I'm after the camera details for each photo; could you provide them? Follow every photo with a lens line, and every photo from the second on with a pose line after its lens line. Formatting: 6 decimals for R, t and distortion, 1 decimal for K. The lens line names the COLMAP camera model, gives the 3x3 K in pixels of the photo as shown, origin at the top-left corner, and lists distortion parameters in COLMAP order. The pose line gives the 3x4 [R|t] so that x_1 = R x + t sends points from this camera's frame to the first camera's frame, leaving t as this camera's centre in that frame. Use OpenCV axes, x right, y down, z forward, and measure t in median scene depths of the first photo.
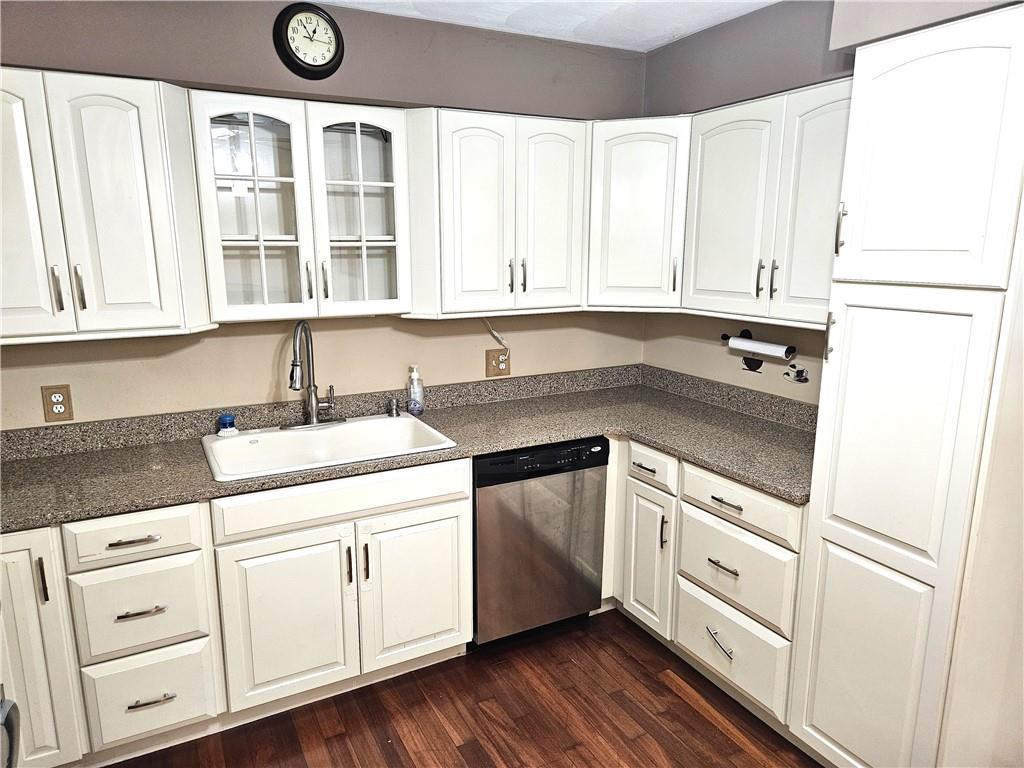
lens RADIAL K [[694.2, 0, 502.2], [0, 694.2, 384.2], [0, 0, 1]] dist [0.057243, -0.054957]
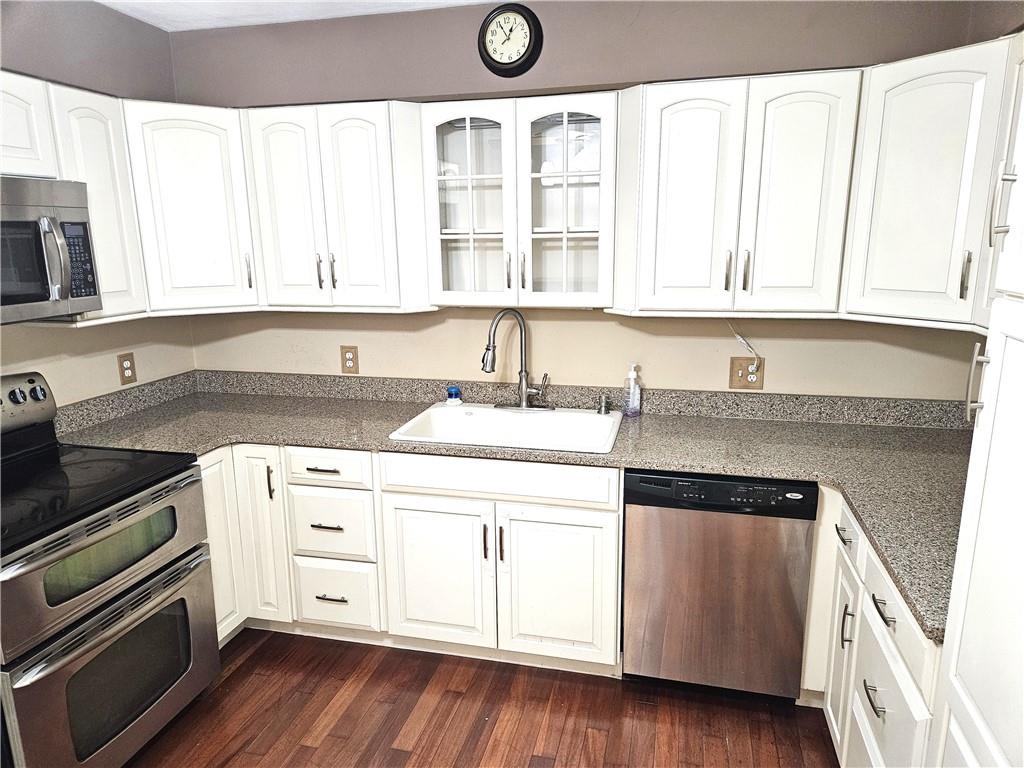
lens RADIAL K [[694.2, 0, 503.5], [0, 694.2, 390.1], [0, 0, 1]] dist [0.057243, -0.054957]
pose [[0.740394, 0.139888, -0.657456, 0.425075], [-0.125960, 0.989652, 0.068720, -0.040168], [0.660265, 0.031933, 0.750353, 0.205127]]
